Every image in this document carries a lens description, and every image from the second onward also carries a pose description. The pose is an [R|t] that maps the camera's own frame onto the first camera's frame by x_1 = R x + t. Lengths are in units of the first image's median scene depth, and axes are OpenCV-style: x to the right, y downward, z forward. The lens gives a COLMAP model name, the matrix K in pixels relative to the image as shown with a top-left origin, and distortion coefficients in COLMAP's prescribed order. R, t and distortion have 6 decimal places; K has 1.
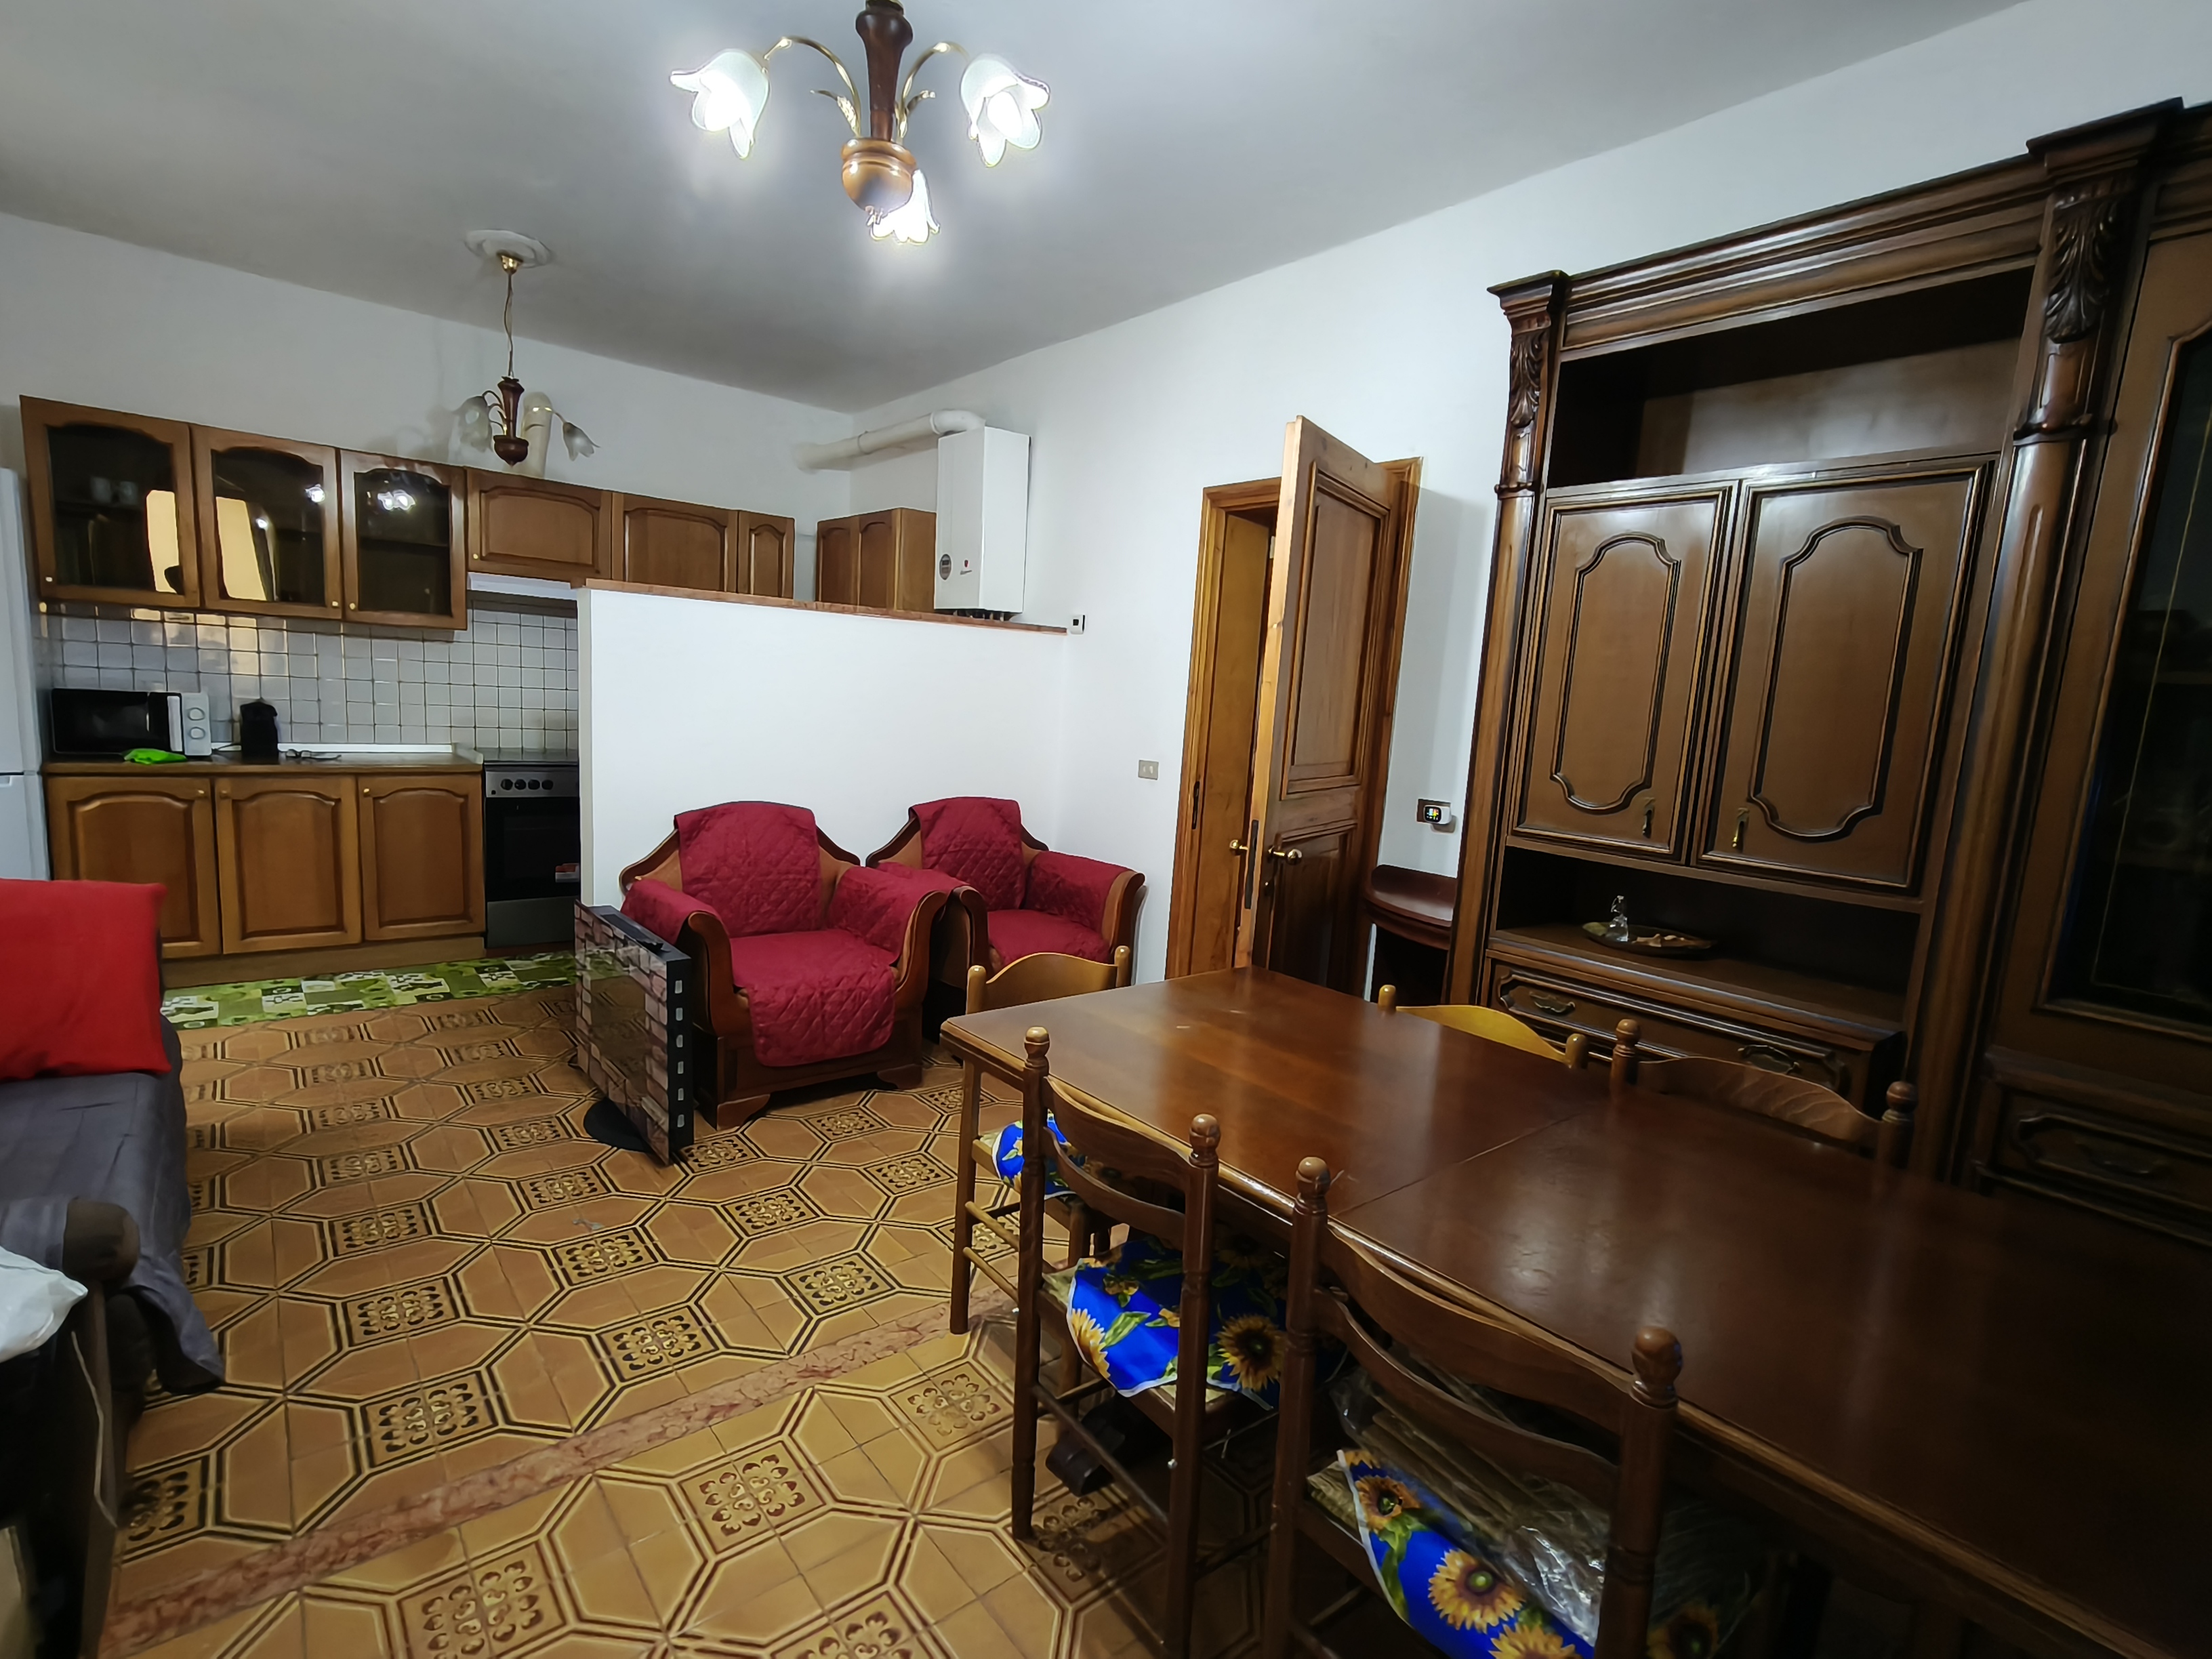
lens RADIAL K [[1061.9, 0, 1103.8], [0, 1061.9, 847.7], [0, 0, 1]] dist [-0.003638, 0.006310]
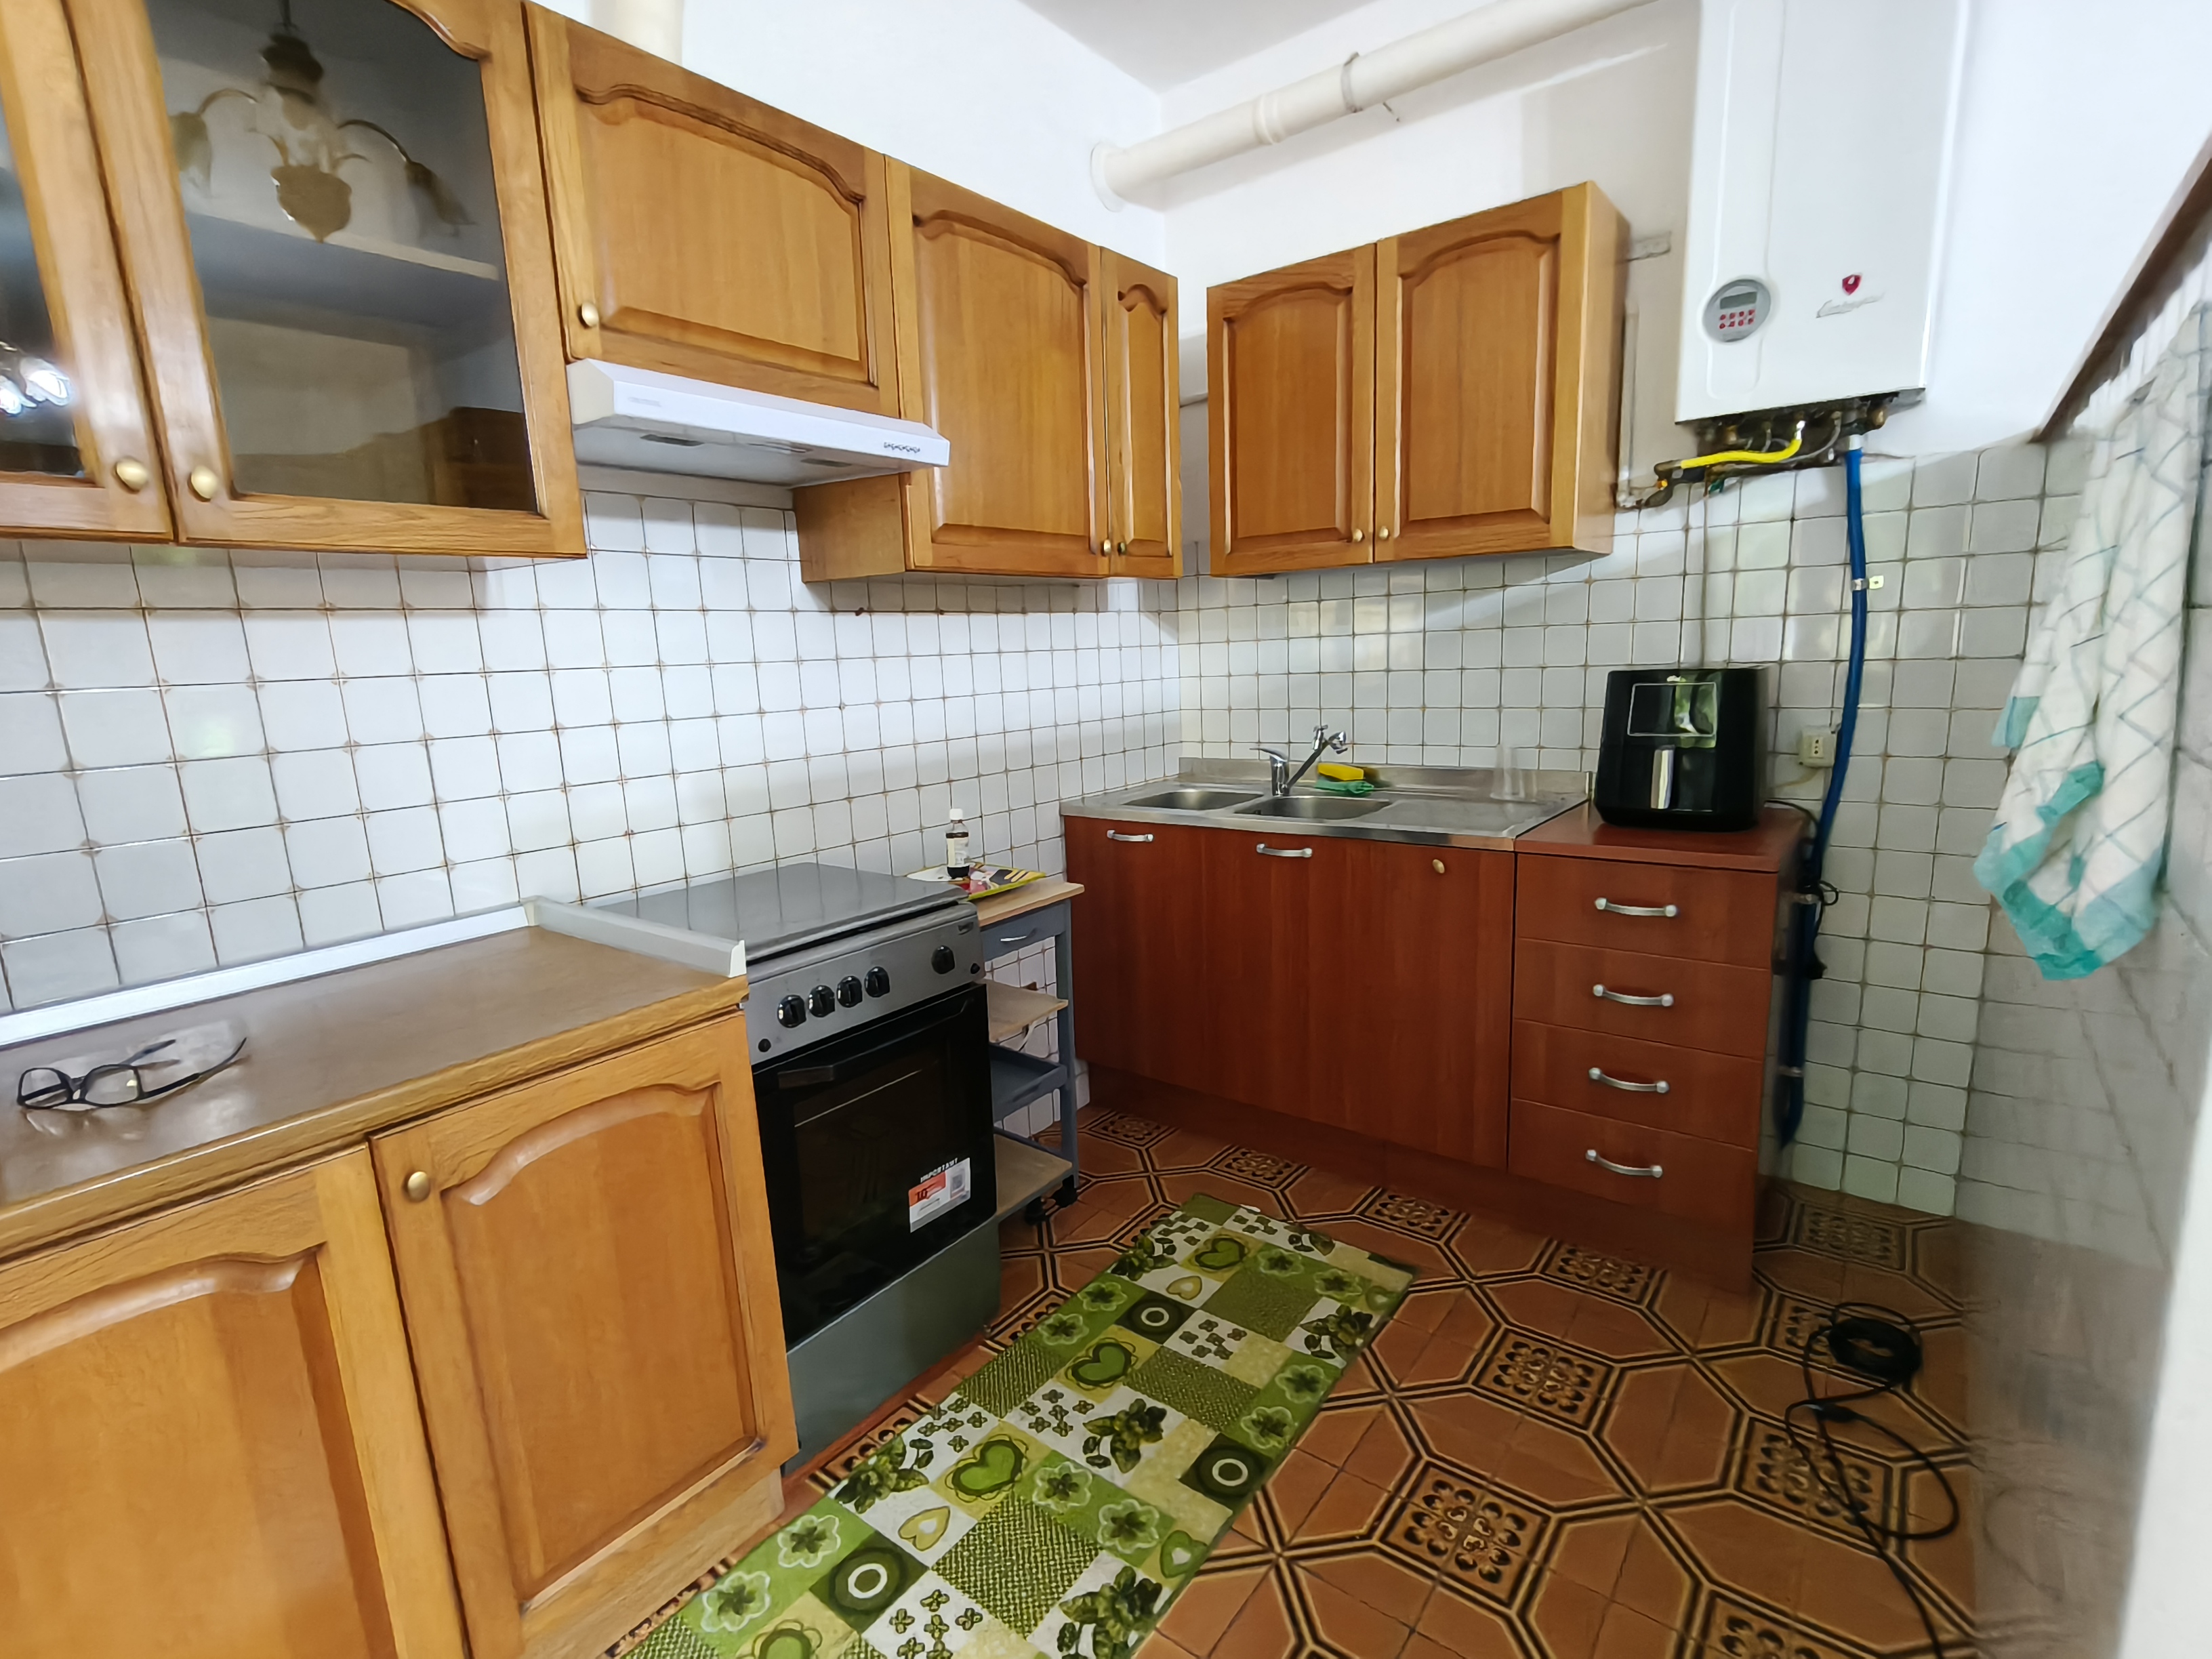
lens RADIAL K [[1041.5, 0, 1103.7], [0, 1041.5, 844.8], [0, 0, 1]] dist [-0.011494, 0.006518]
pose [[0.968549, -0.148374, 0.199745, -0.561551], [0.140165, 0.988615, 0.054710, -0.123352], [-0.205589, -0.024992, 0.978319, 0.708778]]
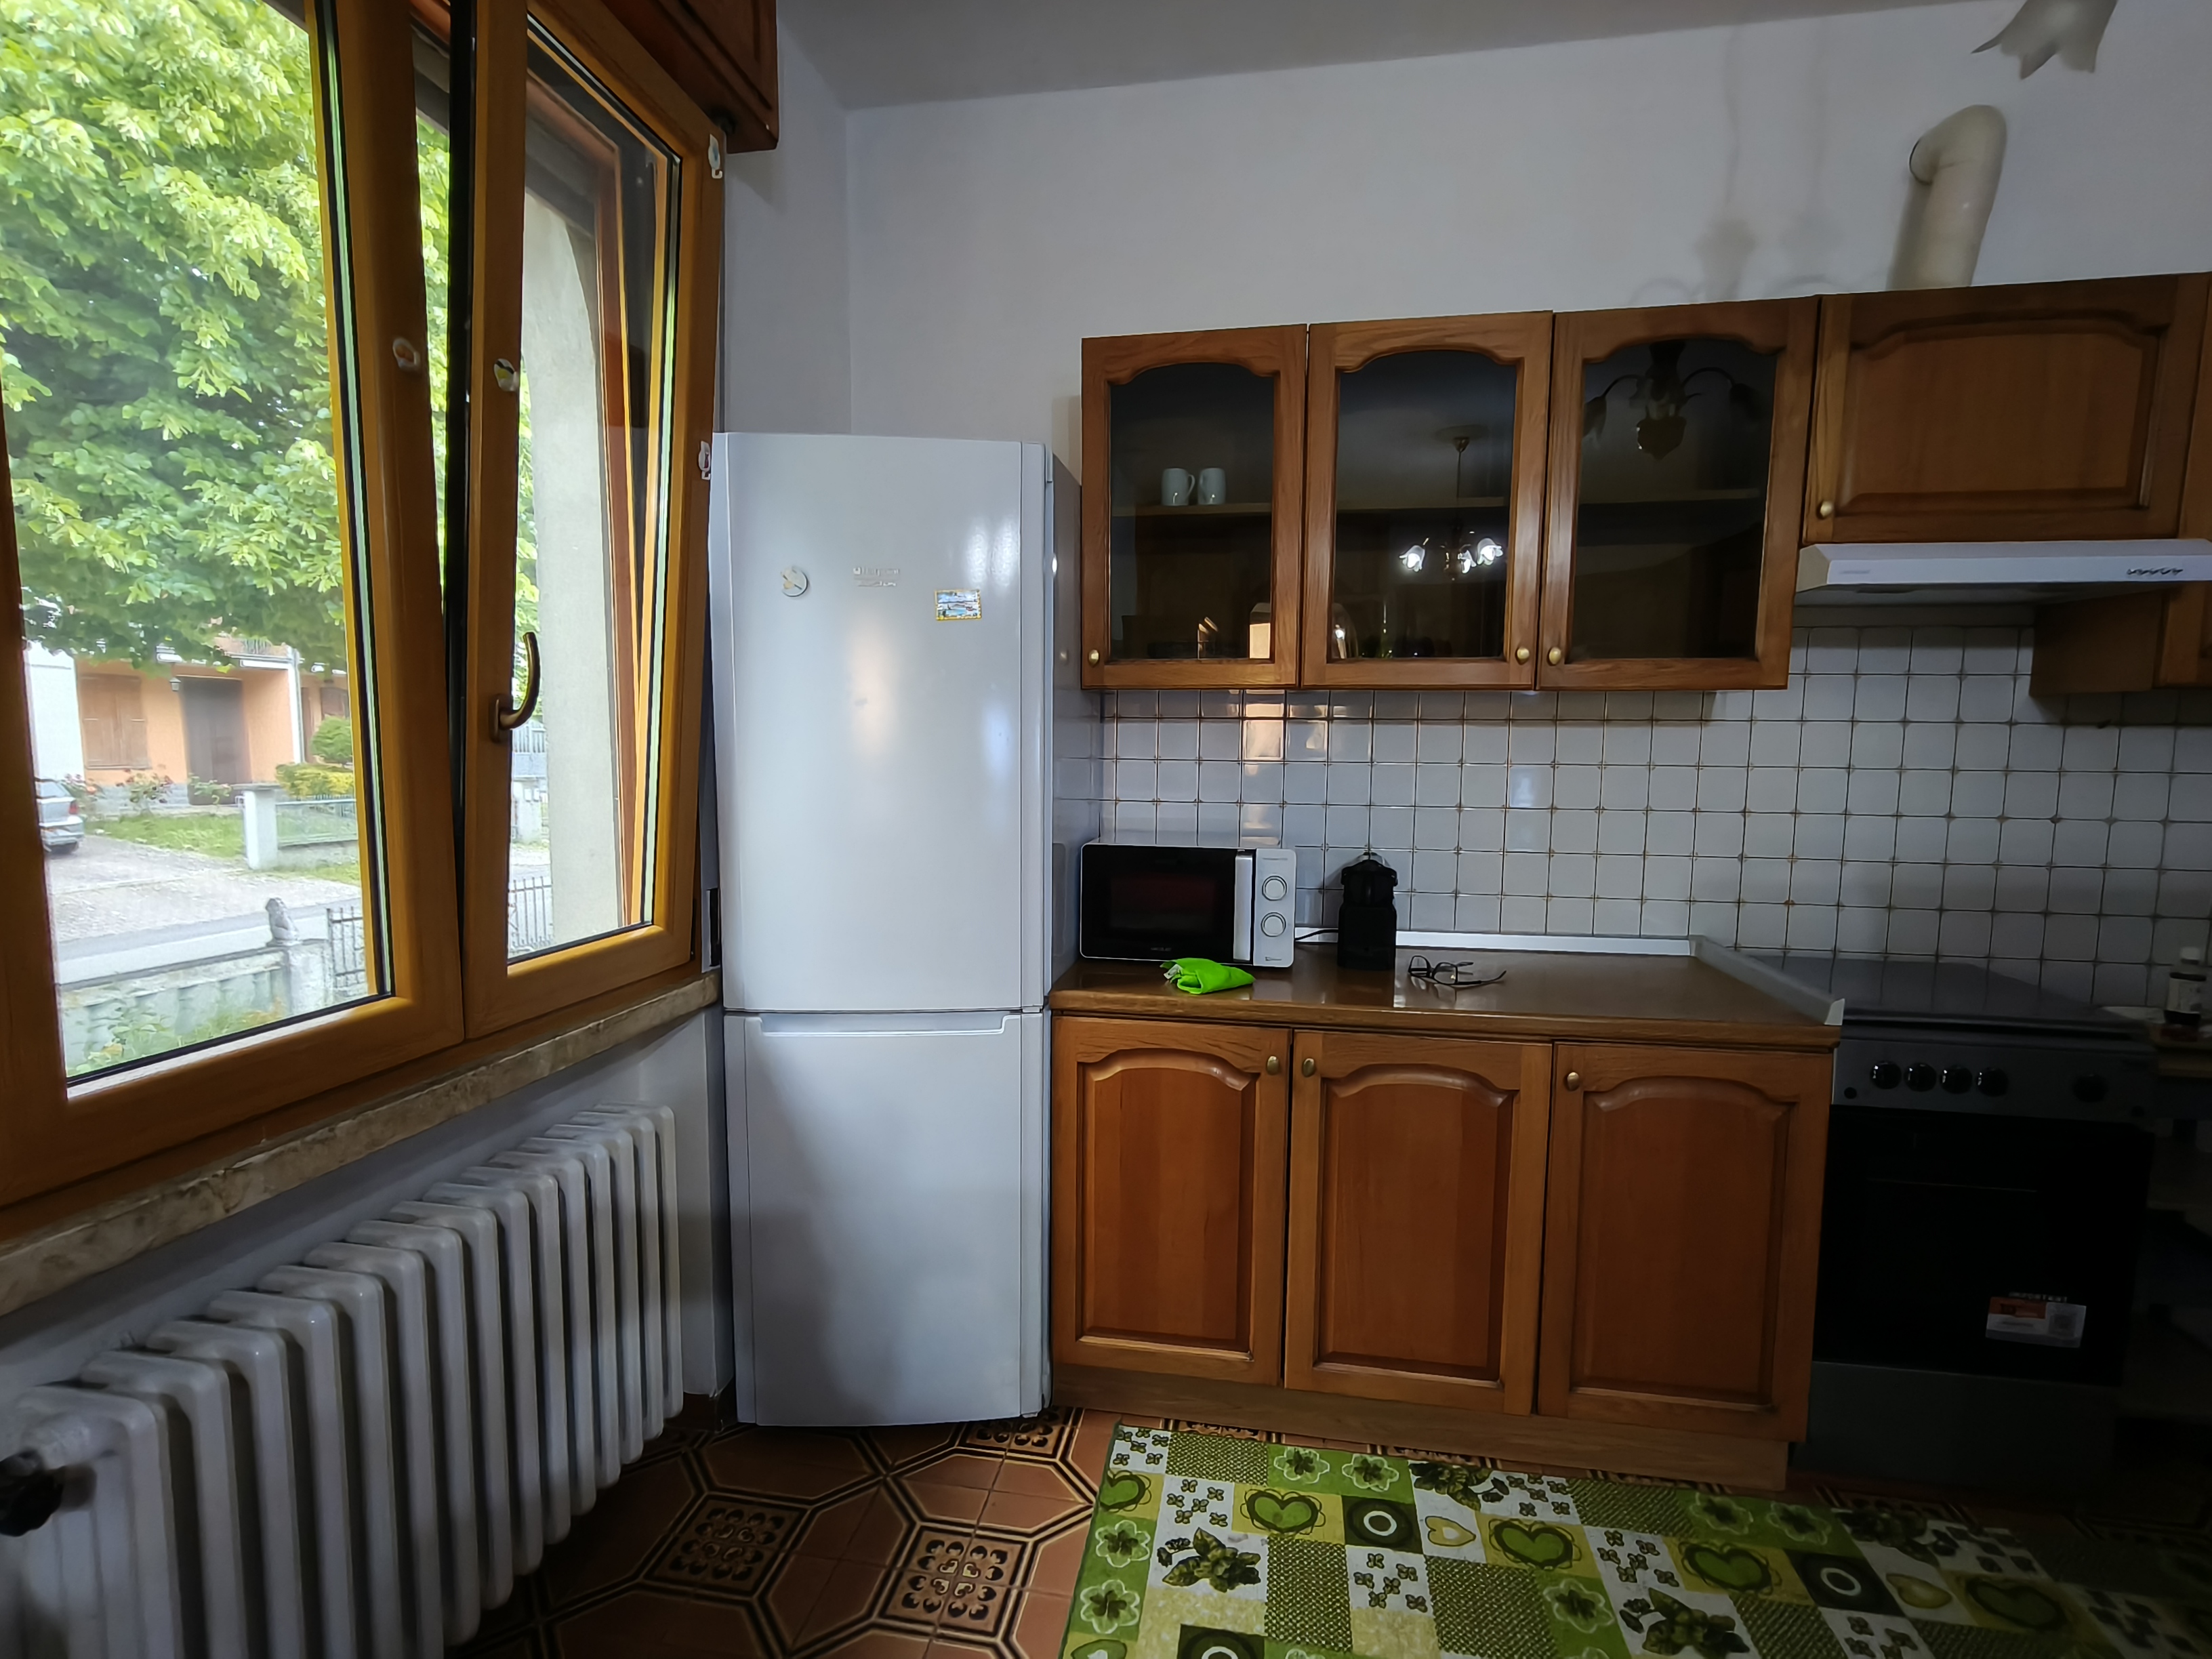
lens RADIAL K [[1041.5, 0, 1103.7], [0, 1041.5, 844.8], [0, 0, 1]] dist [-0.011494, 0.006518]
pose [[0.648657, 0.015203, -0.760929, -0.494238], [-0.077132, 0.995966, -0.045853, -0.110871], [0.757162, 0.088435, 0.647213, 0.573329]]
